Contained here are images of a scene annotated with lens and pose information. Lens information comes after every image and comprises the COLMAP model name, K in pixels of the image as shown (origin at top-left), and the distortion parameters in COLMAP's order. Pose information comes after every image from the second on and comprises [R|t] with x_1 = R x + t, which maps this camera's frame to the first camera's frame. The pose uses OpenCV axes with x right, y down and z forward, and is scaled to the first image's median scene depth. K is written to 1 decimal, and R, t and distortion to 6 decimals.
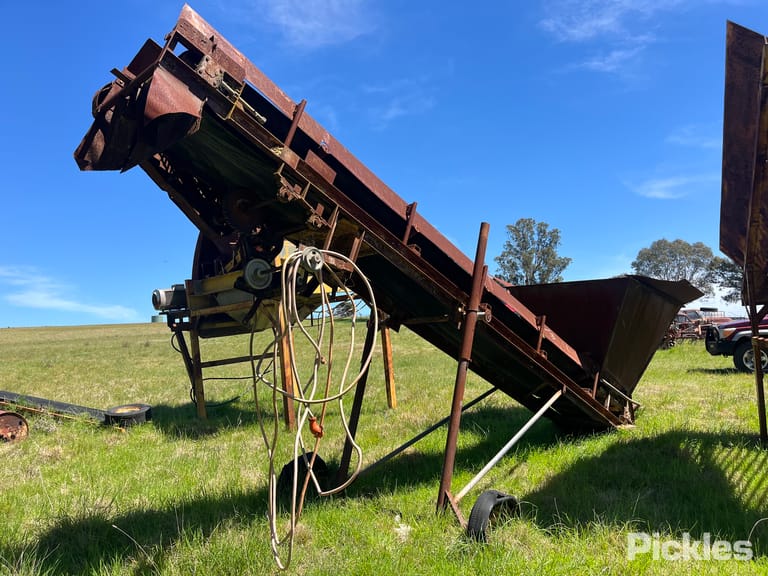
lens RADIAL K [[578.3, 0, 388.5], [0, 578.3, 288.2], [0, 0, 1]] dist [0.059573, -0.091577]
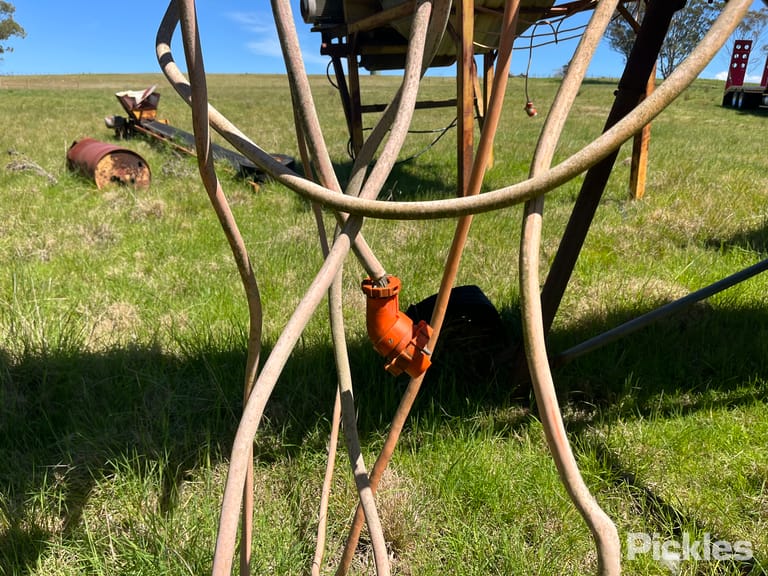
lens RADIAL K [[578.3, 0, 381.6], [0, 578.3, 292.8], [0, 0, 1]] dist [0.059573, -0.091577]
pose [[0.930209, 0.166765, -0.326957, -0.023730], [-0.024281, 0.916826, 0.398547, 0.053967], [0.366226, -0.362793, 0.856889, 0.305712]]
